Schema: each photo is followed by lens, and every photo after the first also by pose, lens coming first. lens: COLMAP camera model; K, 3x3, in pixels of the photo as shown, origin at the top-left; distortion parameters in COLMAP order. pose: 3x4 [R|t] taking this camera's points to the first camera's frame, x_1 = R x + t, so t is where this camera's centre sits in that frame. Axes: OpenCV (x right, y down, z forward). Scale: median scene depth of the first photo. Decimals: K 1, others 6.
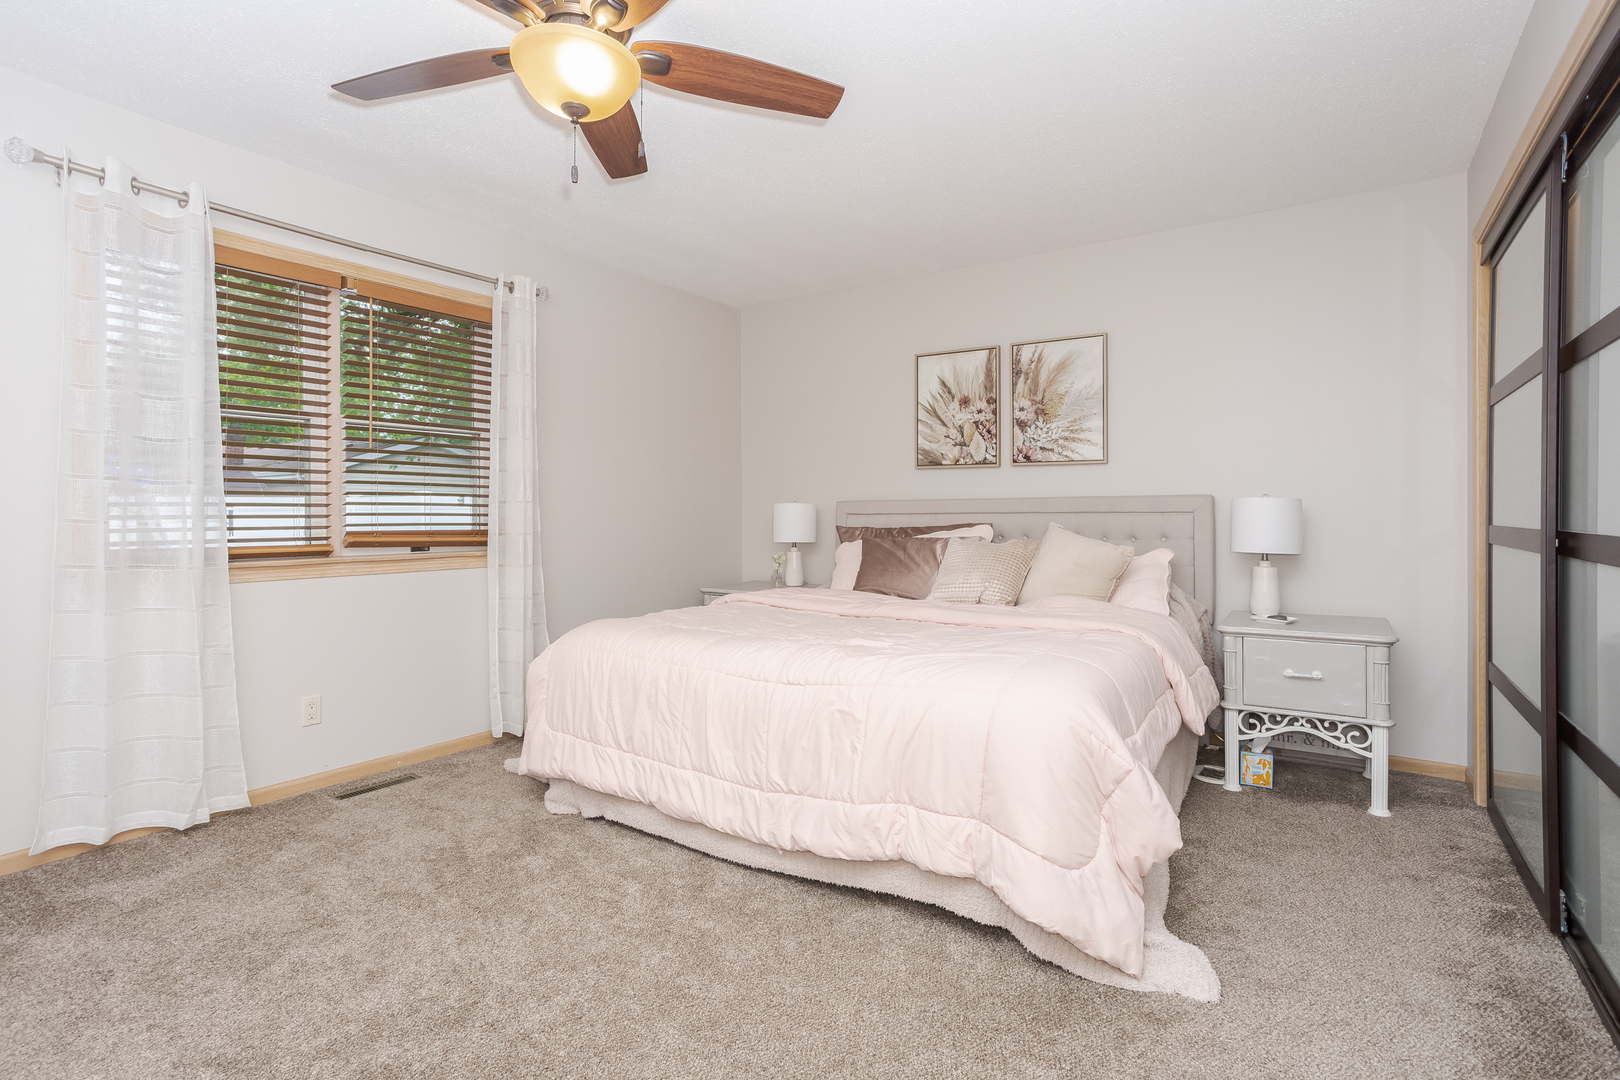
lens RADIAL K [[790.2, 0, 812.4], [0, 790.2, 520.5], [0, 0, 1]] dist [-0.052798, 0.033843]
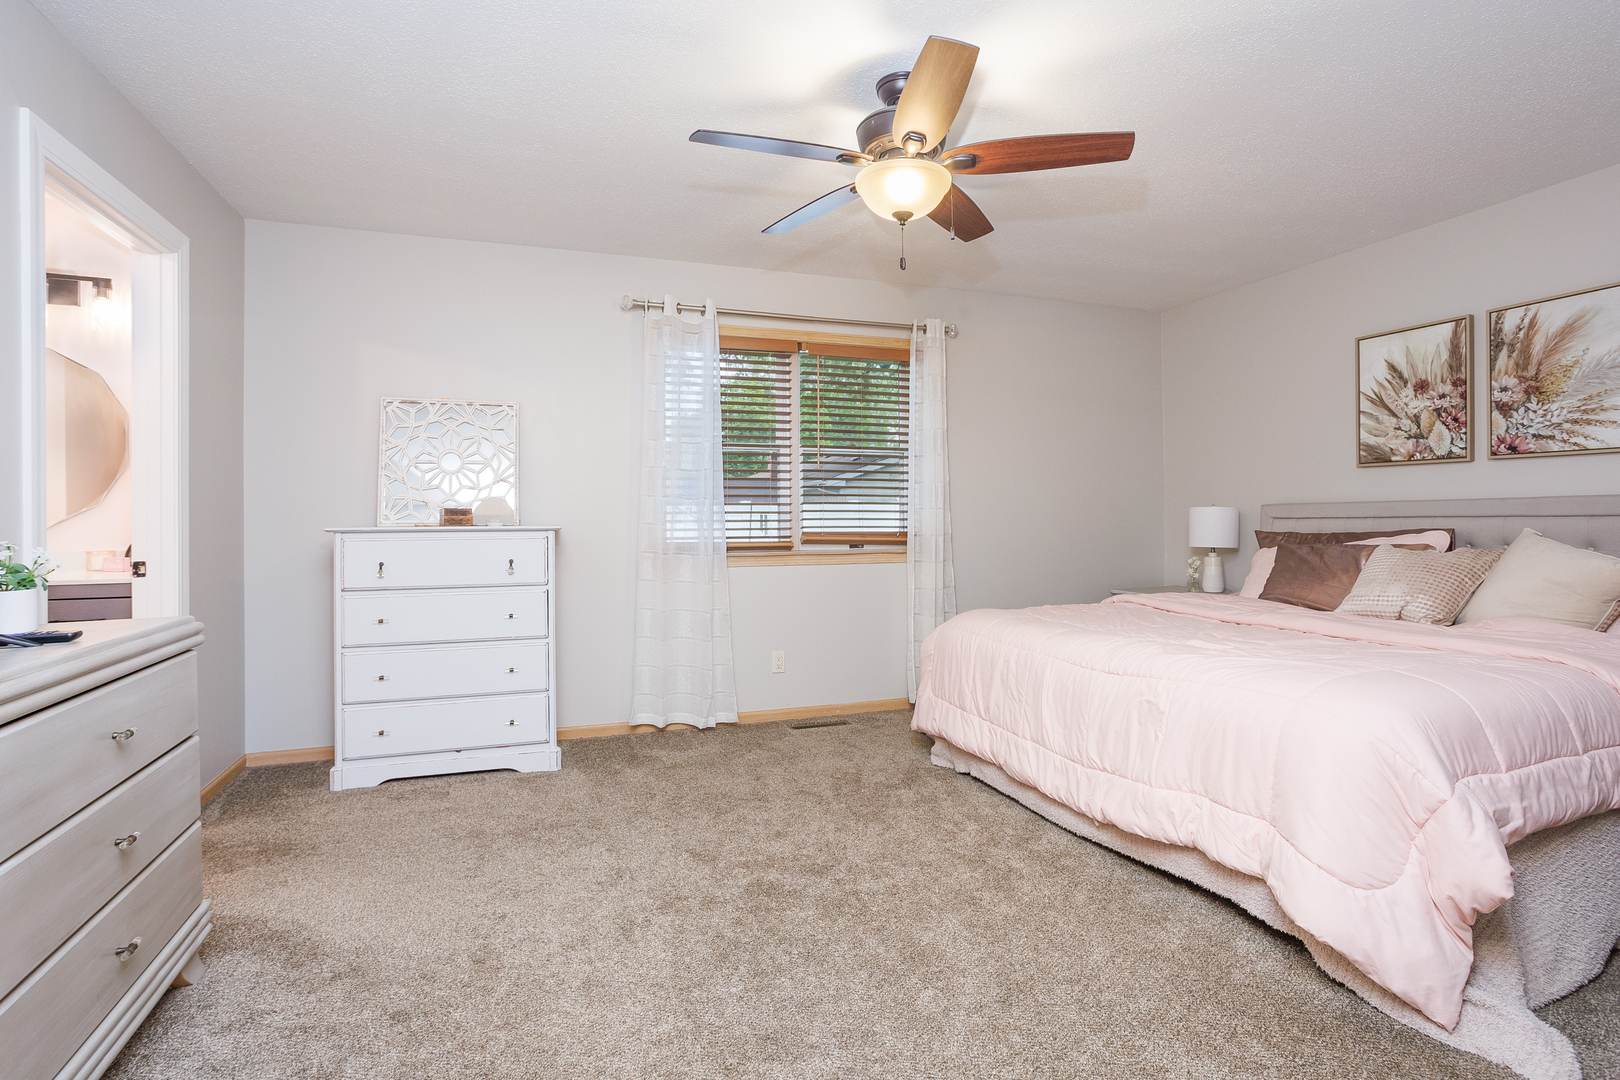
lens RADIAL K [[785.9, 0, 790.1], [0, 785.9, 521.6], [0, 0, 1]] dist [-0.054080, 0.031078]
pose [[0.806134, 0.001268, -0.591732, 0.148312], [-0.002750, 0.999995, -0.001604, -0.001147], [0.591727, 0.002920, 0.806133, -0.082970]]
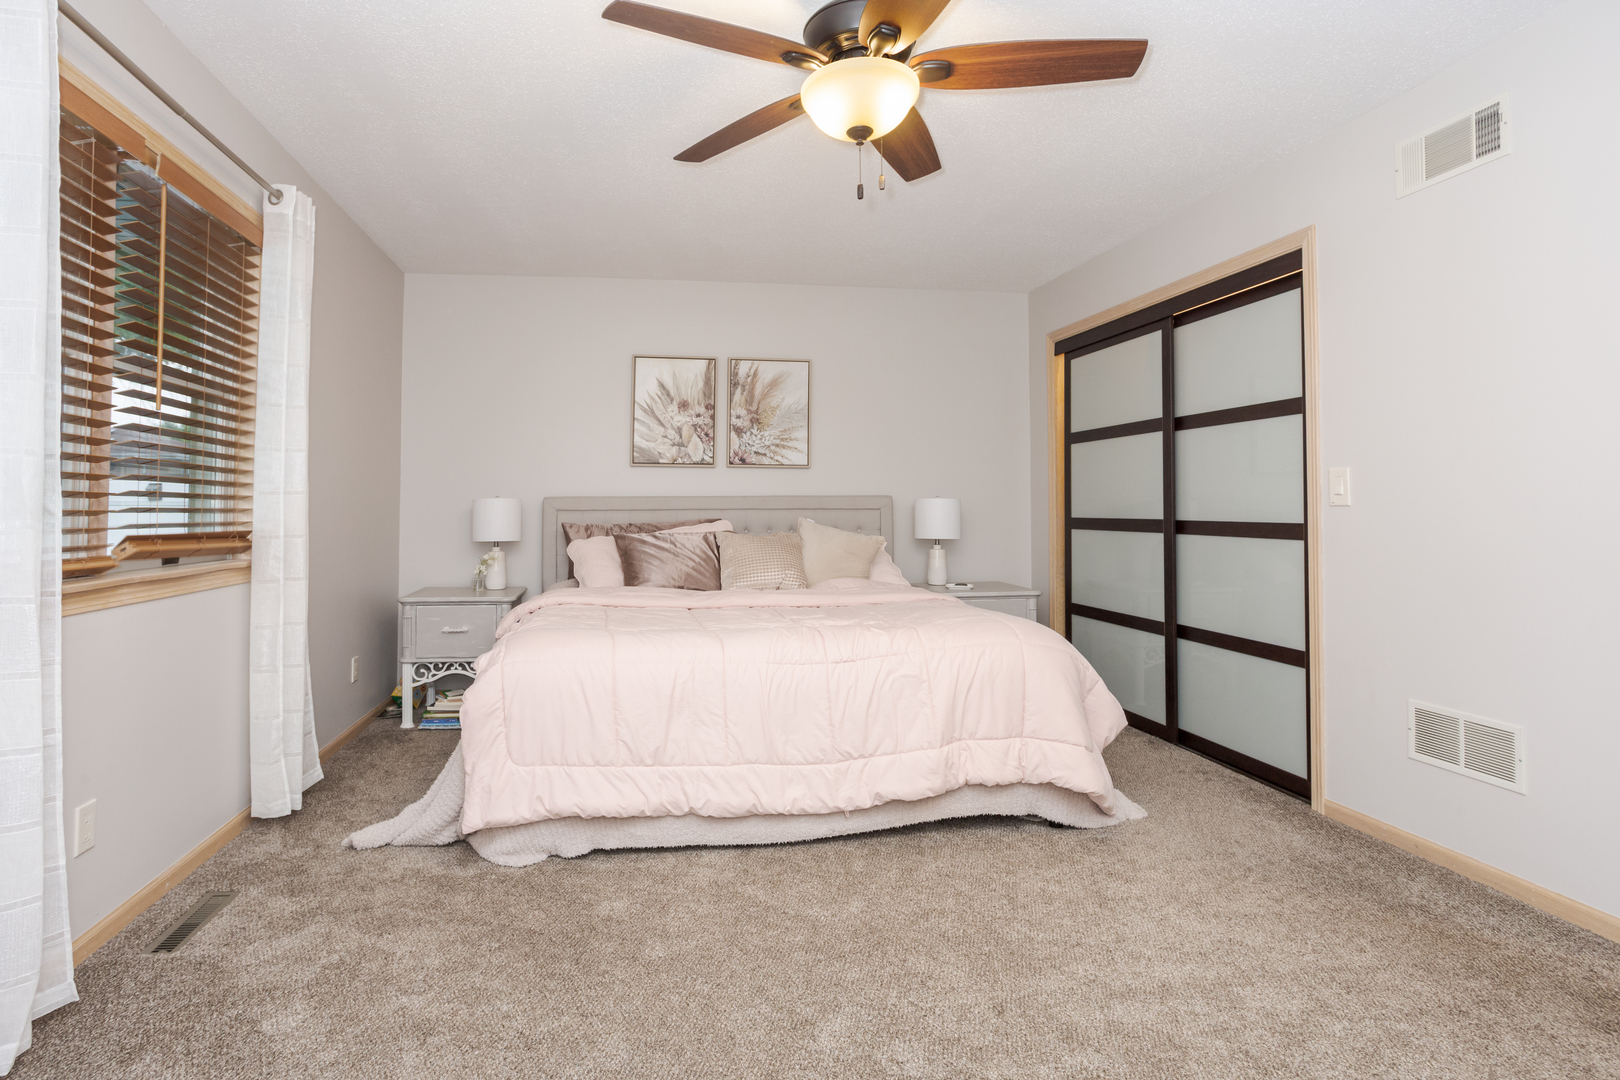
lens RADIAL K [[820.3, 0, 749.1], [0, 820.3, 492.3], [0, 0, 1]] dist [-0.057327, 0.038224]
pose [[0.744431, 0.015148, 0.667527, -0.528828], [0.005625, 0.999565, -0.028956, -0.000168], [-0.667676, 0.025311, 0.744022, 0.129822]]
